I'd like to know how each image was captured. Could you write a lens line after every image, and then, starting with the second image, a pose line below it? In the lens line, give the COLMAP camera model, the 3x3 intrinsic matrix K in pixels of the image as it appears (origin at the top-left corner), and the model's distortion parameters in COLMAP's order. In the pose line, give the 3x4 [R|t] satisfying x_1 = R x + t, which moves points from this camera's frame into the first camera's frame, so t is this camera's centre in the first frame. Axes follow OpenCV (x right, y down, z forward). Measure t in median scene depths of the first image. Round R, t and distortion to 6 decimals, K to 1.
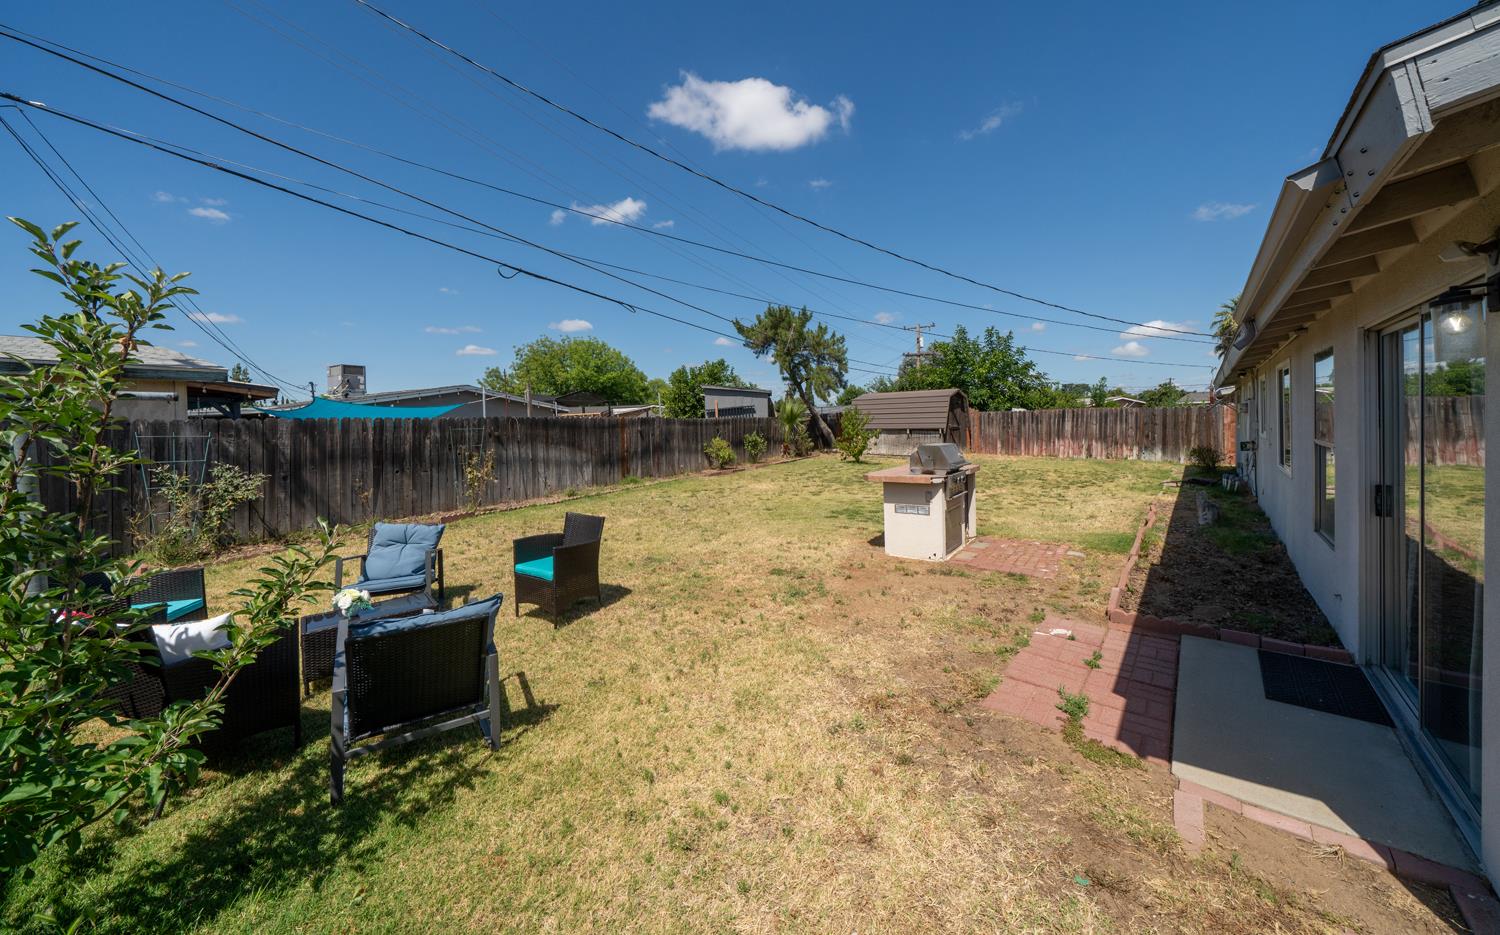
lens RADIAL K [[514.3, 0, 746.9], [0, 514.3, 433.9], [0, 0, 1]] dist [-0.006815, 0.000027]
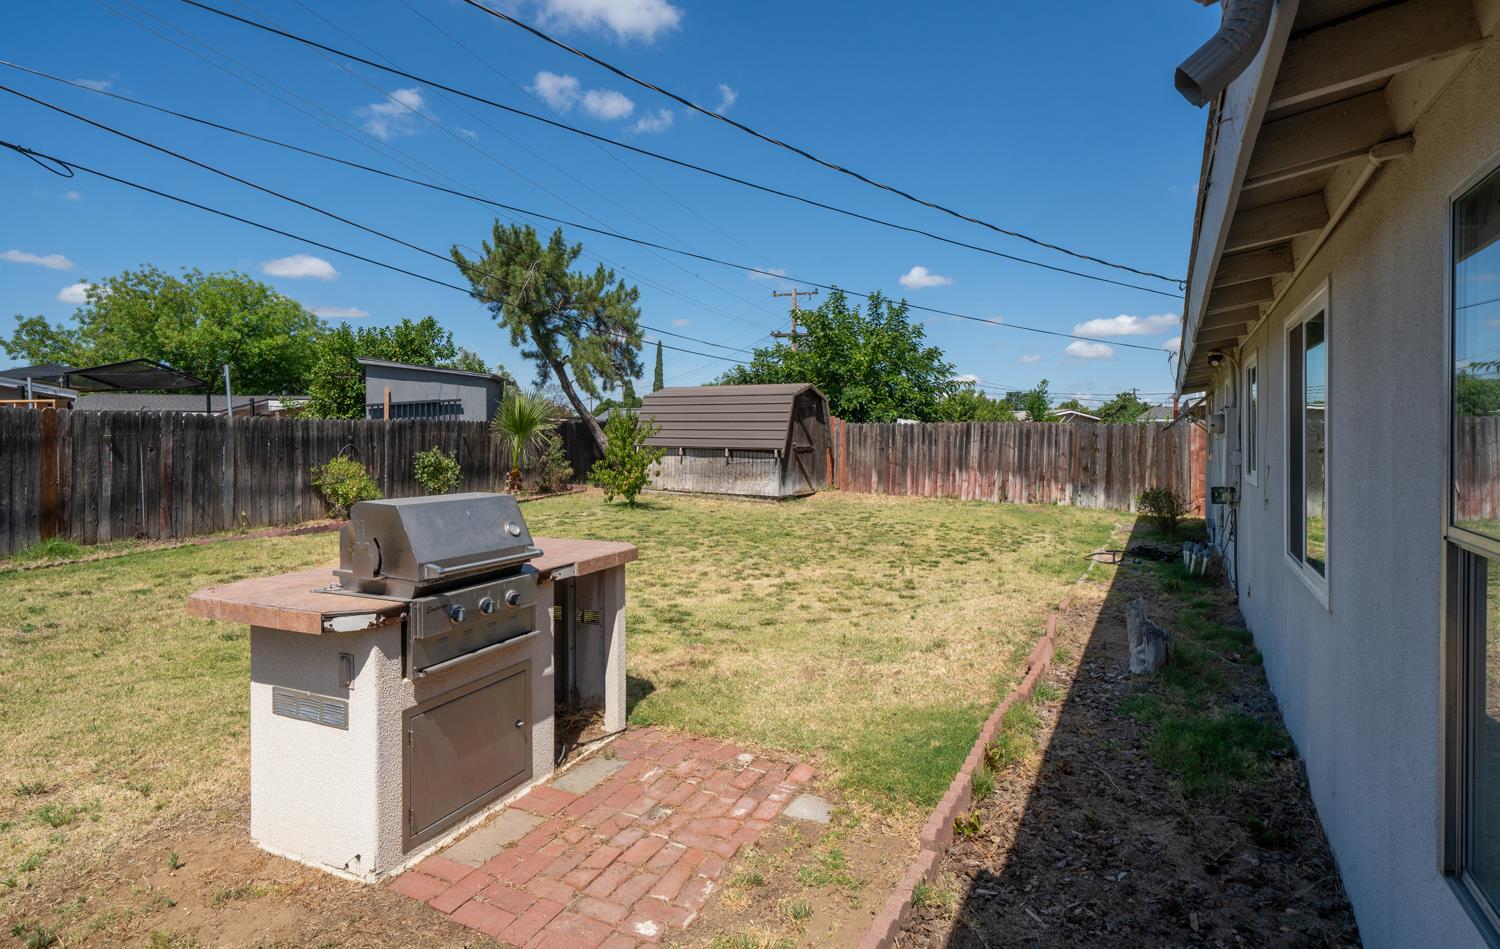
lens RADIAL K [[773.6, 0, 727.0], [0, 773.6, 442.2], [0, 0, 1]] dist [0.001656, 0.000447]
pose [[0.978406, 0.024238, 0.205264, 0.151209], [-0.021690, 0.999657, -0.014658, -0.004362], [-0.205549, 0.009889, 0.978597, 0.155430]]
